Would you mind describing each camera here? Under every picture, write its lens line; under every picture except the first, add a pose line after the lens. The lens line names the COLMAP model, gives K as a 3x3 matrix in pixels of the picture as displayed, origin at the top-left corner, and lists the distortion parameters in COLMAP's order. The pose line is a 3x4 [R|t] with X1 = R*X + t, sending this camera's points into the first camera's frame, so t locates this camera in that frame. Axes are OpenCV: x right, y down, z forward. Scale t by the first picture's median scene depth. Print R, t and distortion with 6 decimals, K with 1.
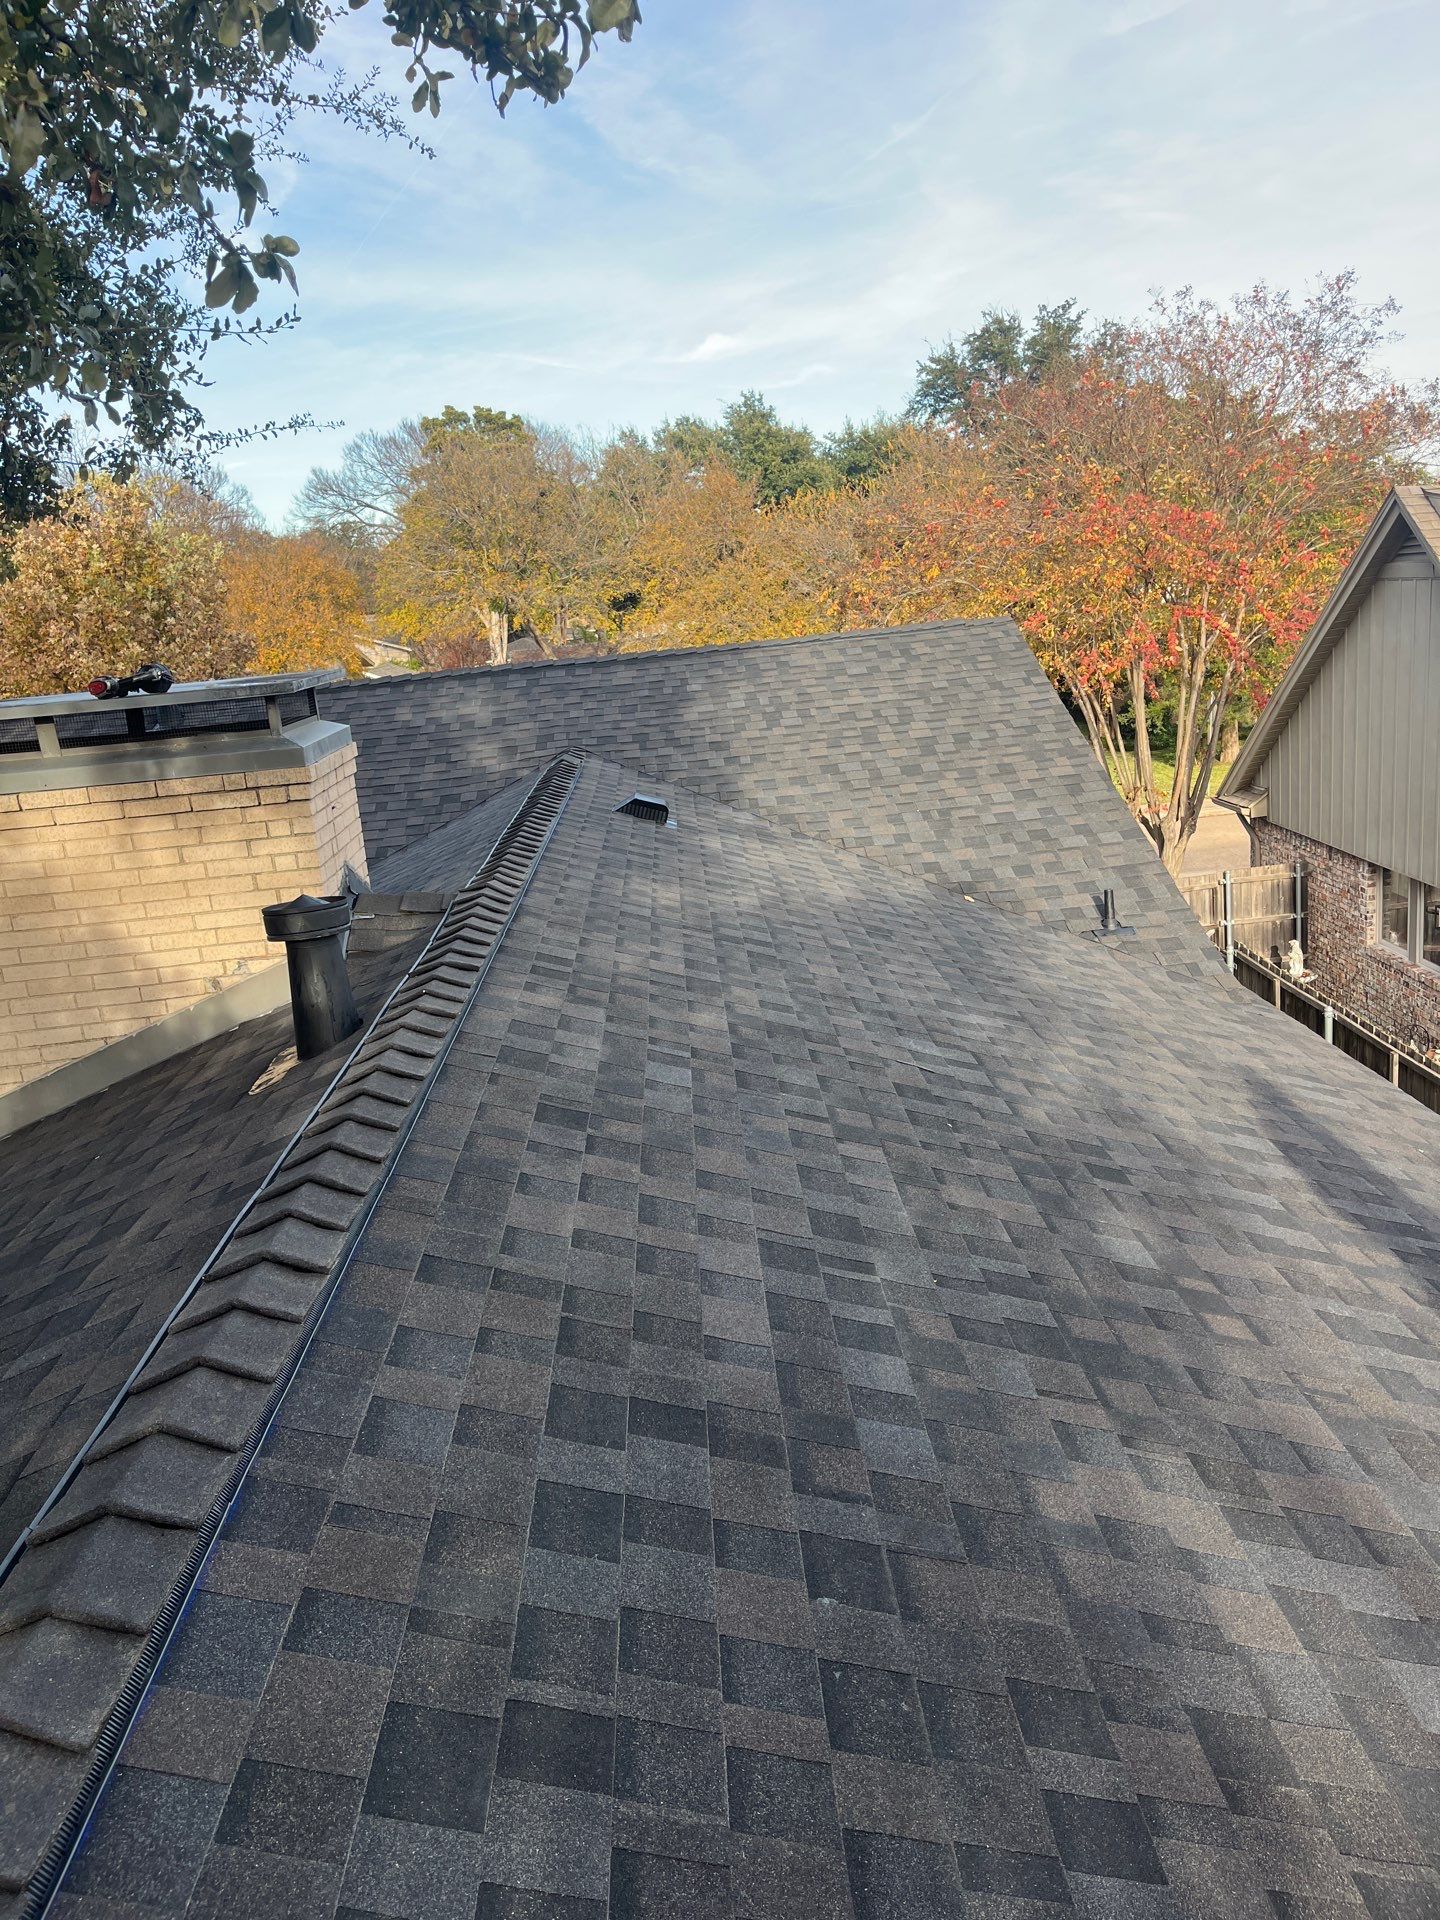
lens RADIAL K [[1452.3, 0, 701.8], [0, 1452.3, 956.6], [0, 0, 1]] dist [0.067811, -0.093692]
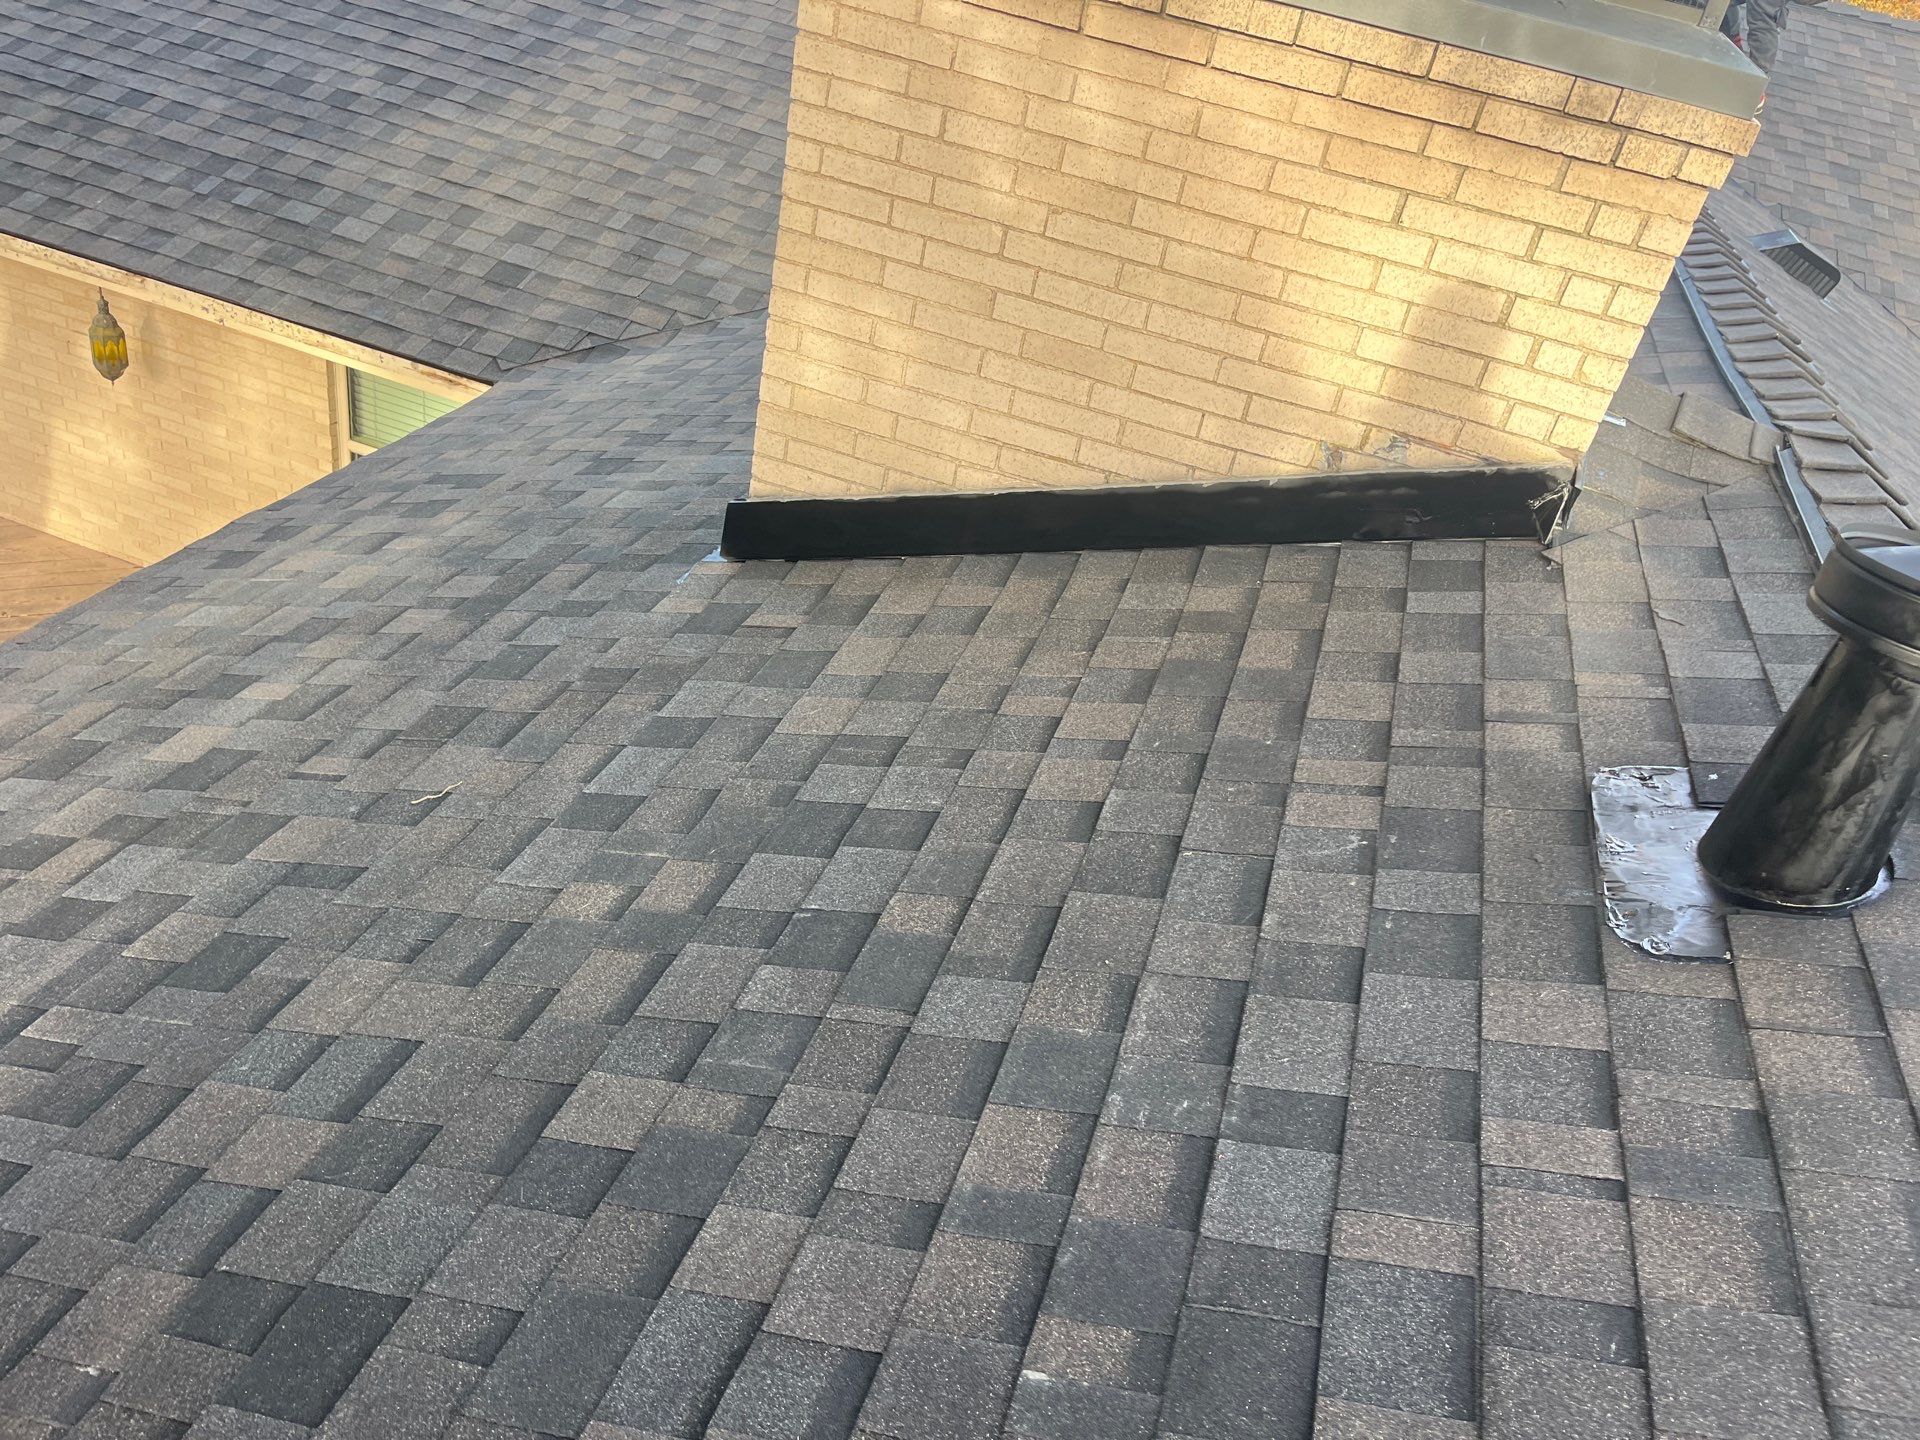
lens RADIAL K [[1452.3, 0, 974.6], [0, 1452.3, 713.4], [0, 0, 1]] dist [0.067811, -0.093692]
pose [[0.908482, 0.401114, -0.117336, -0.257953], [-0.343875, 0.877005, 0.335579, -0.025294], [0.237509, -0.264518, 0.934676, 0.317611]]
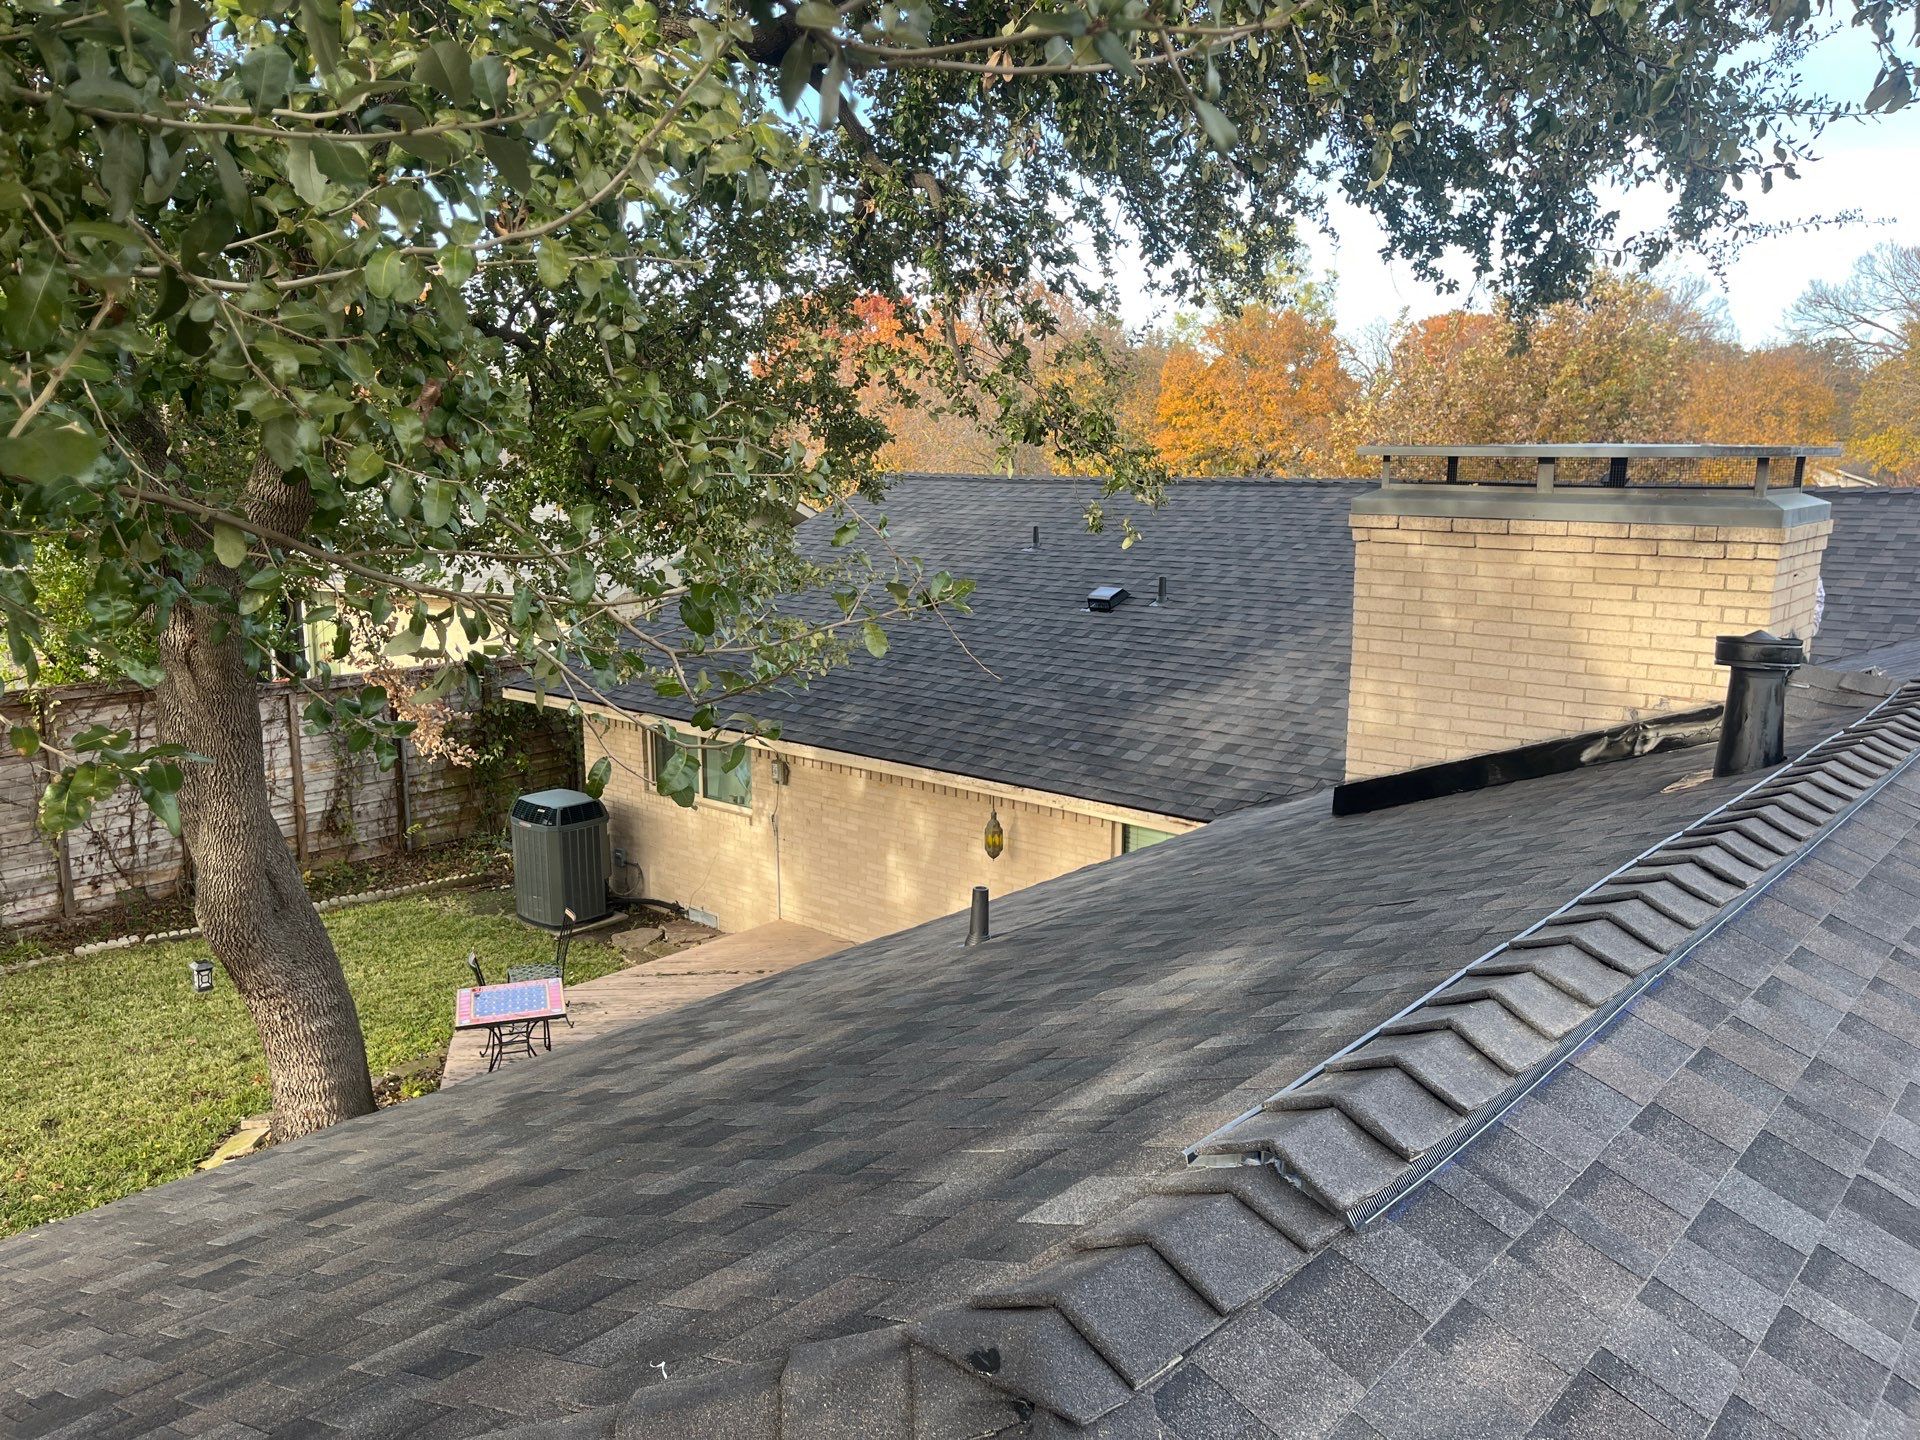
lens RADIAL K [[1452.3, 0, 962.7], [0, 1452.3, 730.0], [0, 0, 1]] dist [0.067811, -0.093692]
pose [[0.731857, 0.225079, -0.643214, 0.007166], [-0.238605, 0.968767, 0.067512, 0.055839], [0.638320, 0.104065, 0.762705, -0.117819]]
